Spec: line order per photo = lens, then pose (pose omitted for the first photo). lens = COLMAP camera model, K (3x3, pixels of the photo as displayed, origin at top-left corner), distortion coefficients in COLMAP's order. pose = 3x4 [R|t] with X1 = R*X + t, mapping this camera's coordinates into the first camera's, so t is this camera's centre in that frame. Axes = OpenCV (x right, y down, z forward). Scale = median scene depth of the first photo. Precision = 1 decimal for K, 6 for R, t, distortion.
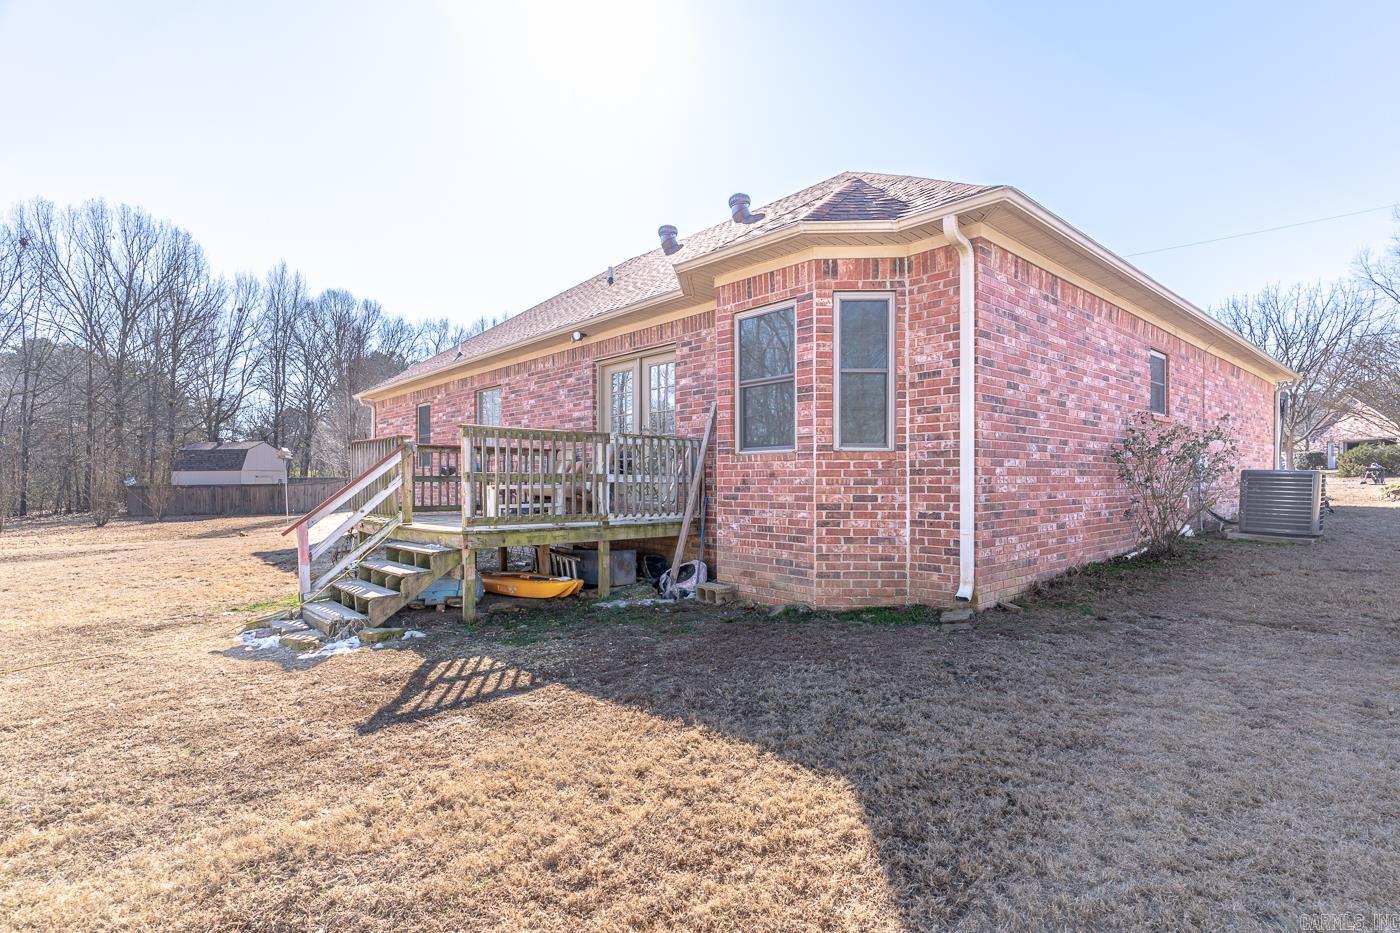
lens RADIAL K [[672.5, 0, 692.3], [0, 672.5, 476.4], [0, 0, 1]] dist [-0.001427, -0.000581]
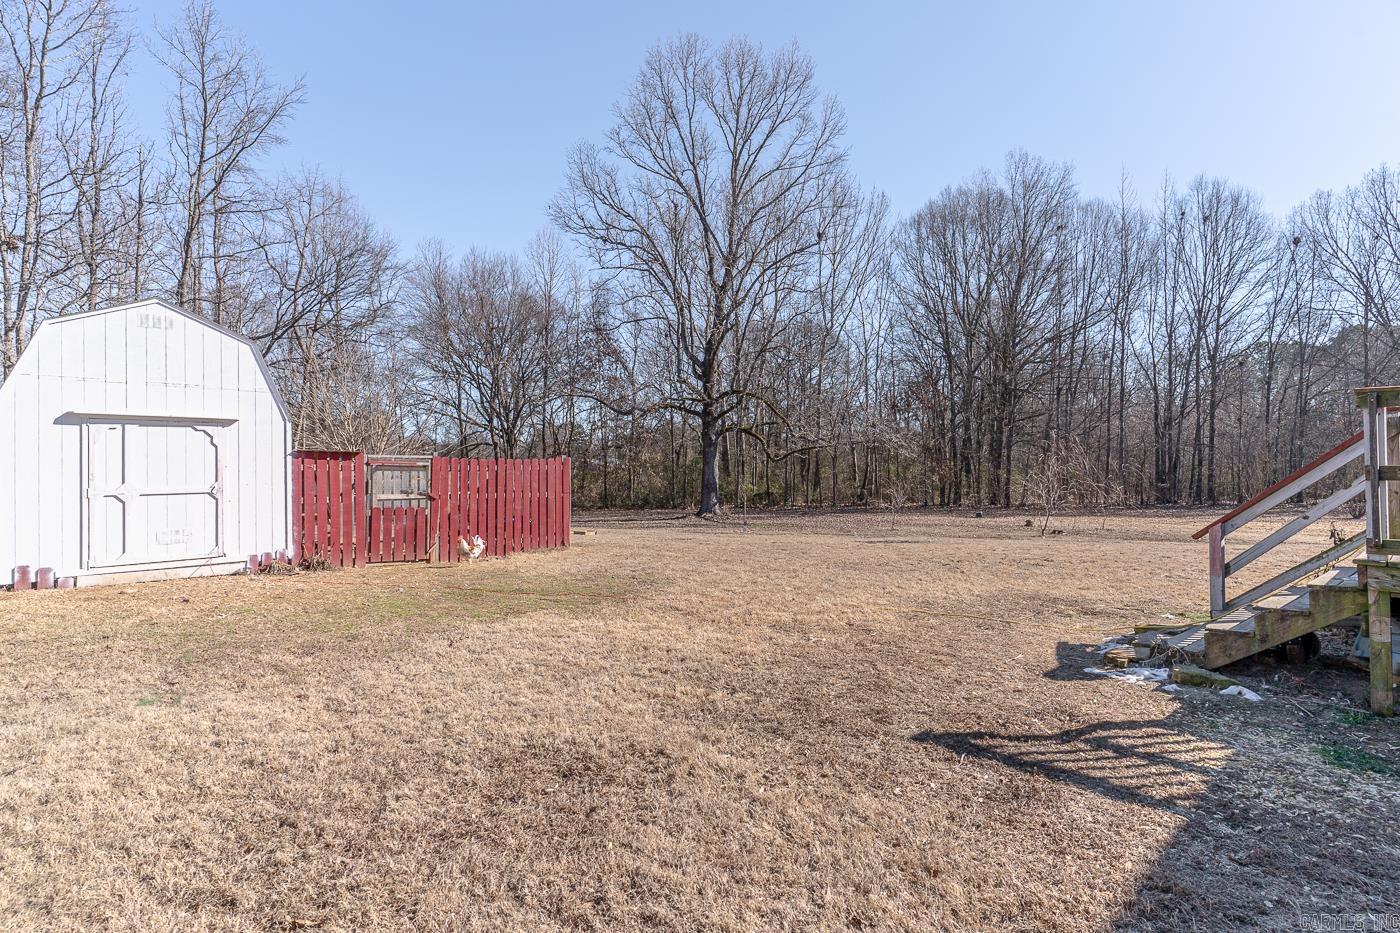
lens RADIAL K [[672.5, 0, 688.5], [0, 672.5, 460.5], [0, 0, 1]] dist [-0.001427, -0.000581]
pose [[0.021612, -0.011030, -0.999706, 0.372627], [0.004598, 0.999930, -0.010933, -0.008325], [0.999756, -0.004360, 0.021662, 0.509469]]
